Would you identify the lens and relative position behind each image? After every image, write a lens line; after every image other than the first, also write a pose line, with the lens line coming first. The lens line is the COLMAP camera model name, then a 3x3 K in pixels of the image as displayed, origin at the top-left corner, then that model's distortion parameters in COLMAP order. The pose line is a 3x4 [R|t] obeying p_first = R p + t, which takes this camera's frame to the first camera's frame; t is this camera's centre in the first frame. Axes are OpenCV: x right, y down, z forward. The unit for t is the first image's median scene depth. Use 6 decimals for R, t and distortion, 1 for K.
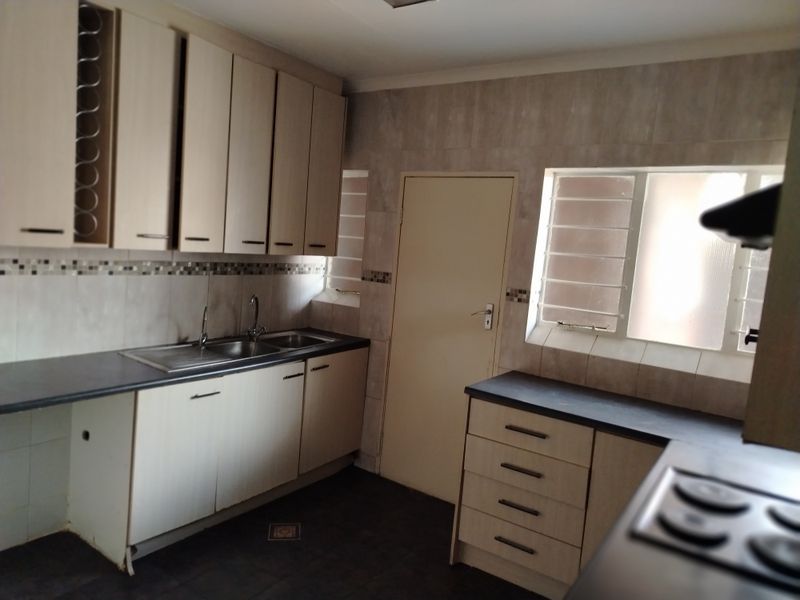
lens RADIAL K [[563.8, 0, 406.7], [0, 563.8, 298.4], [0, 0, 1]] dist [0.054301, -0.029377]
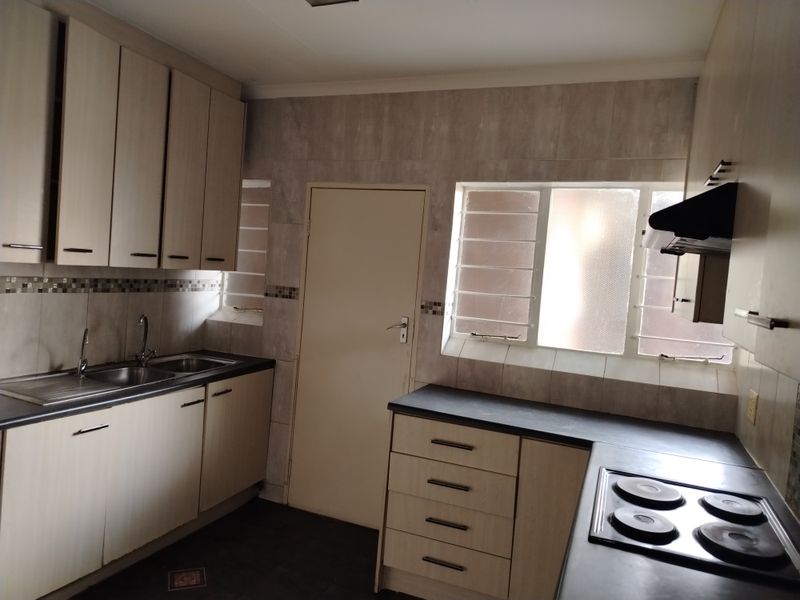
lens RADIAL K [[563.8, 0, 404.2], [0, 563.8, 298.9], [0, 0, 1]] dist [0.054301, -0.029377]
pose [[0.978686, -0.017704, 0.204600, -0.058507], [0.025157, 0.999109, -0.033883, 0.012039], [-0.203818, 0.038308, 0.978259, 0.041015]]
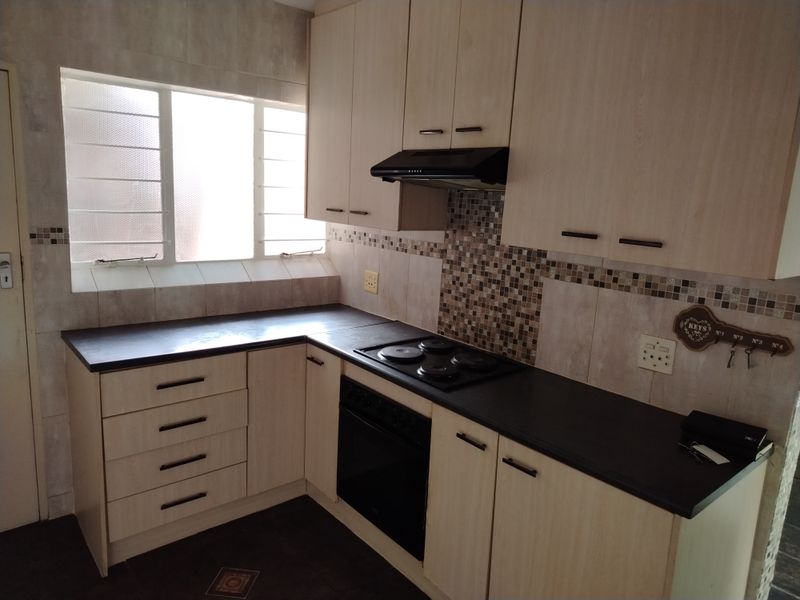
lens RADIAL K [[563.8, 0, 402.8], [0, 563.8, 299.7], [0, 0, 1]] dist [0.054301, -0.029377]
pose [[0.266833, -0.250620, 0.930586, -0.448840], [0.066883, 0.968083, 0.241541, -0.082023], [-0.961419, -0.002211, 0.275079, 0.345182]]
